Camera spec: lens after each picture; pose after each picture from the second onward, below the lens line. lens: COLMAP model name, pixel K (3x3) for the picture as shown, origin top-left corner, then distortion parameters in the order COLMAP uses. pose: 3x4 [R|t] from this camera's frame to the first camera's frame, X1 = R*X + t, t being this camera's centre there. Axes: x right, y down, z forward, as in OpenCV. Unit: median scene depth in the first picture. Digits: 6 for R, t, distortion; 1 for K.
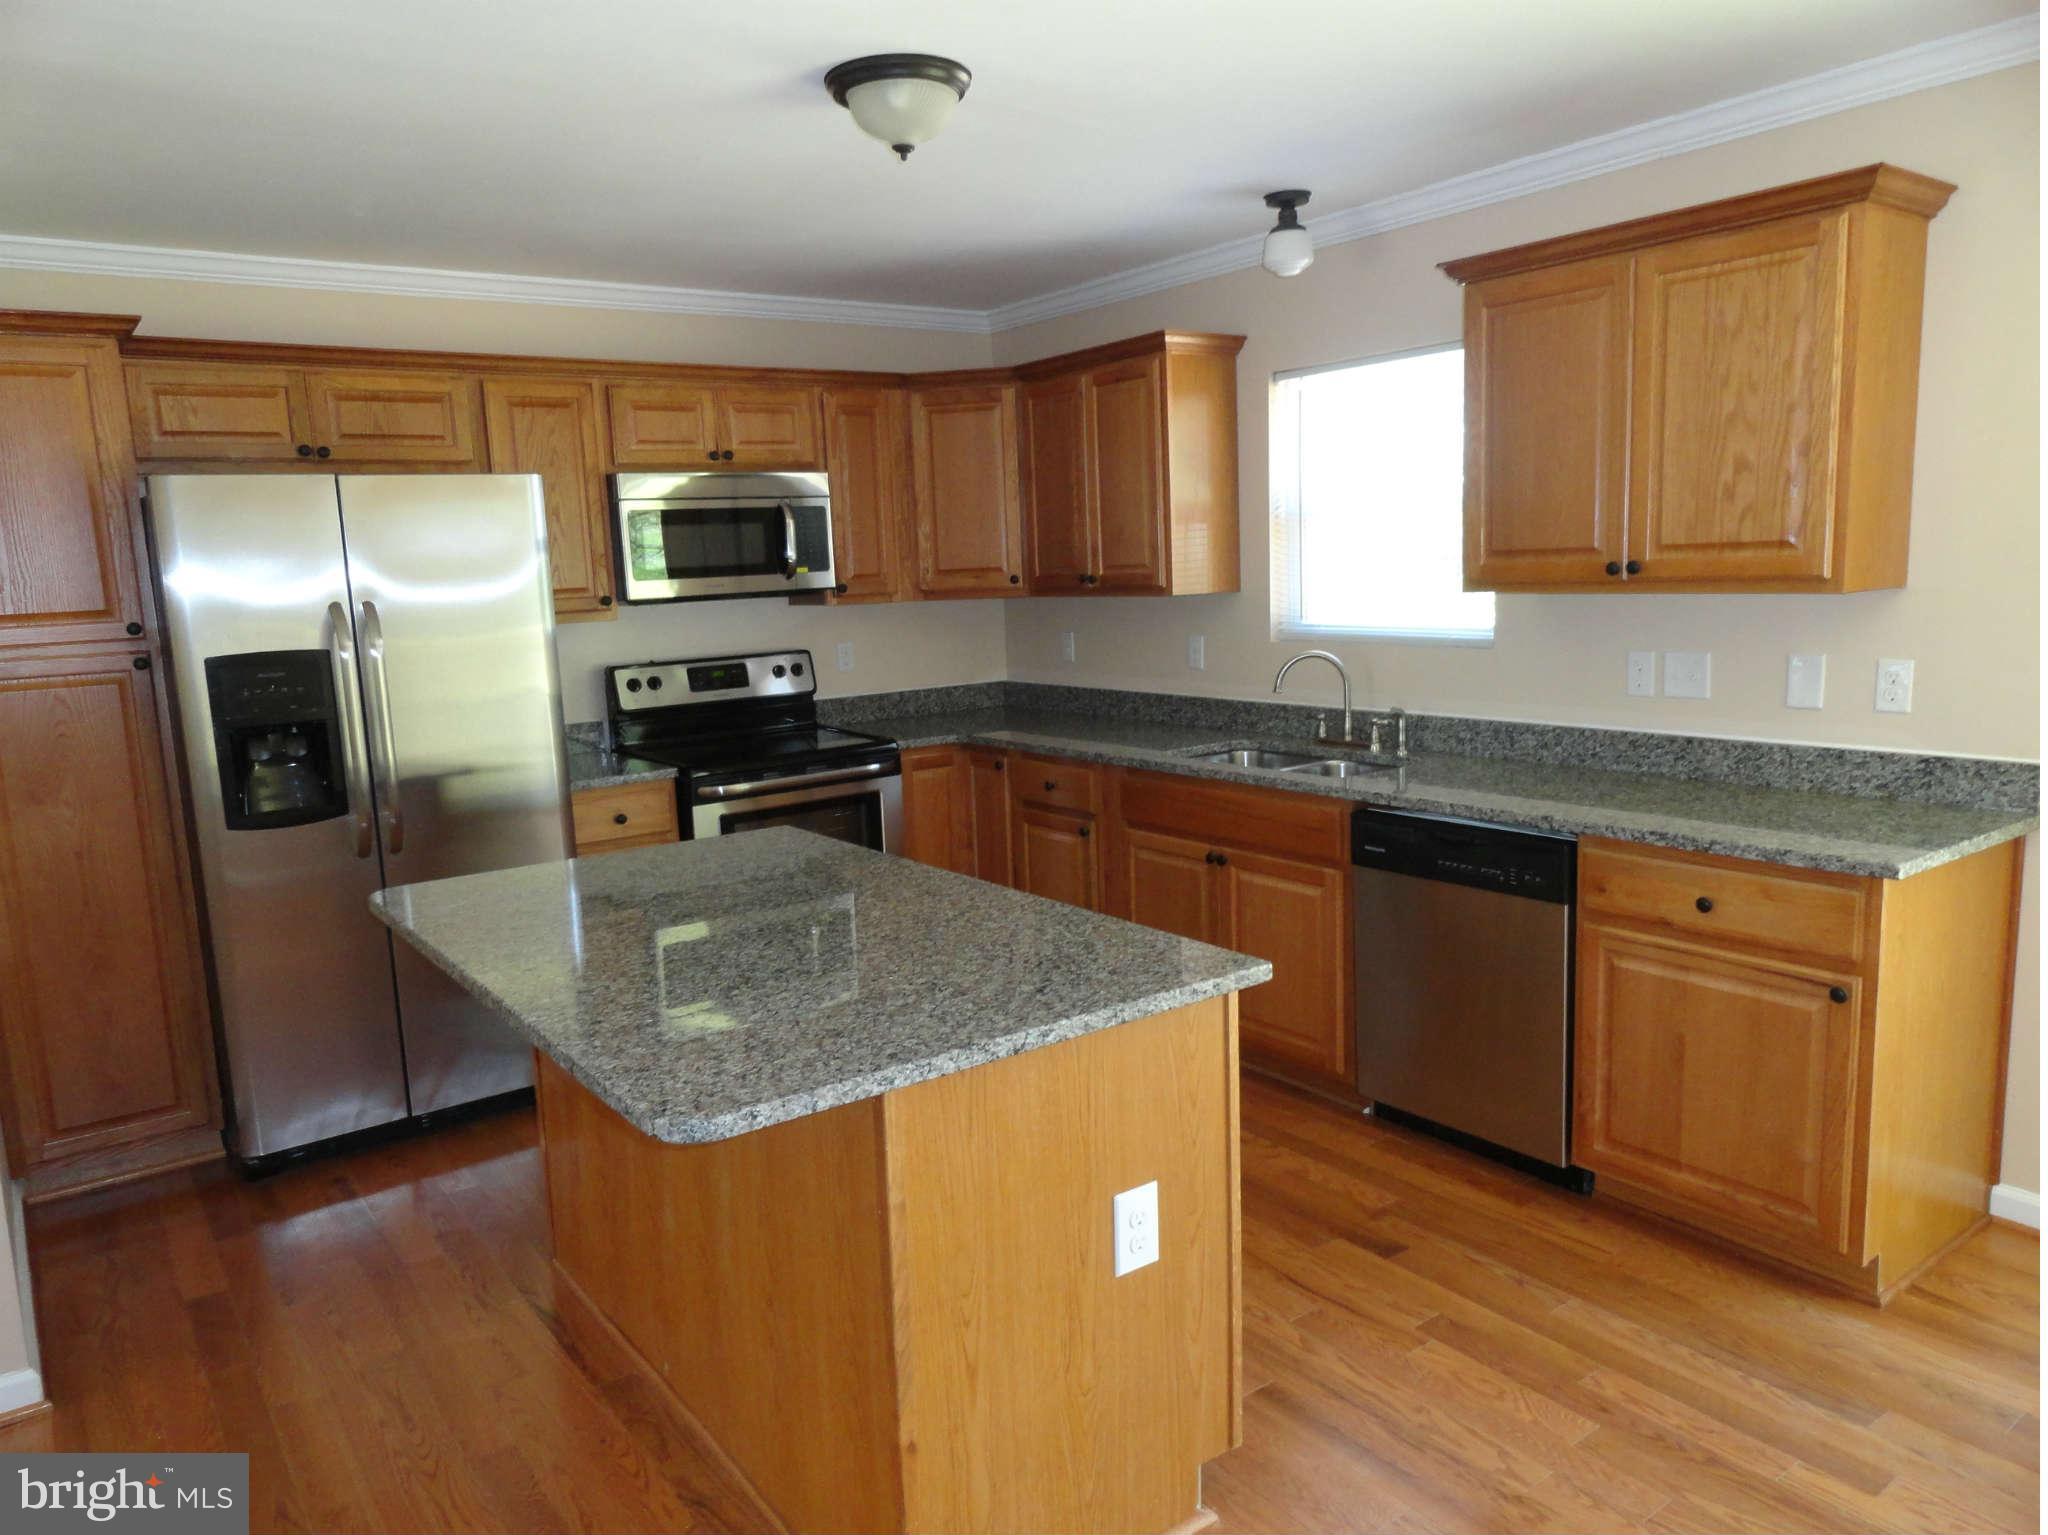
lens RADIAL K [[1396.7, 0, 1022.2], [0, 1396.7, 778.9], [0, 0, 1]] dist [0.001983, 0.001915]
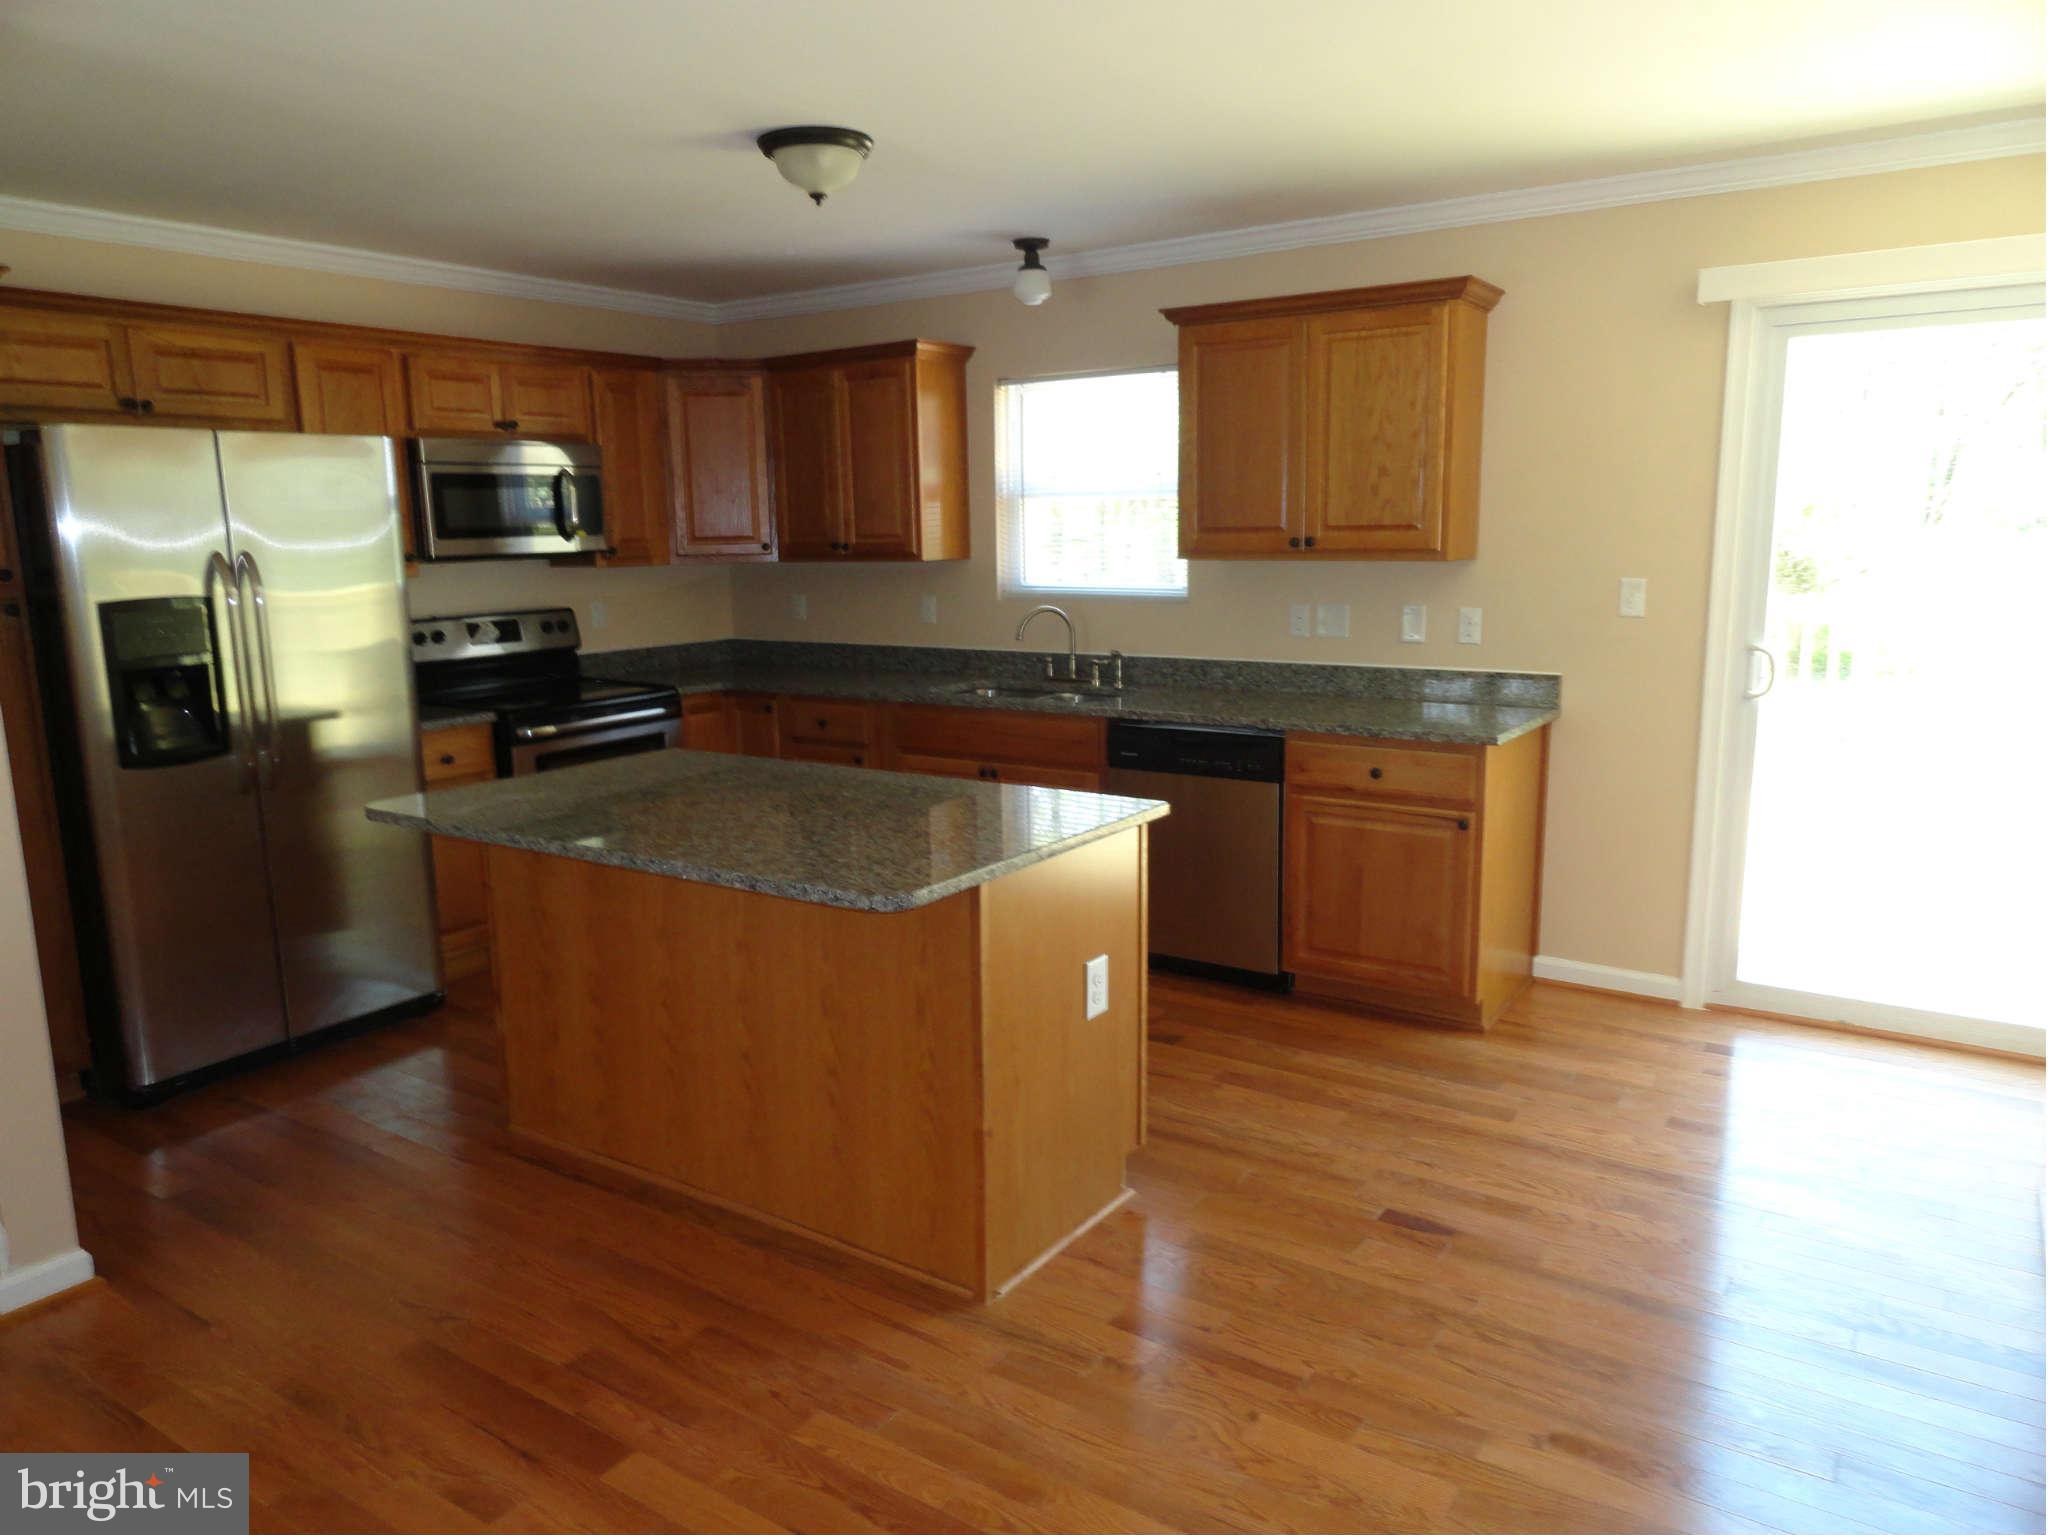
lens RADIAL K [[1396.7, 0, 1022.2], [0, 1396.7, 778.9], [0, 0, 1]] dist [0.001983, 0.001915]
pose [[0.942086, -0.036789, 0.333347, -0.265170], [0.032292, 0.999297, 0.019022, 0.043226], [-0.333813, -0.007156, 0.942612, -0.193374]]
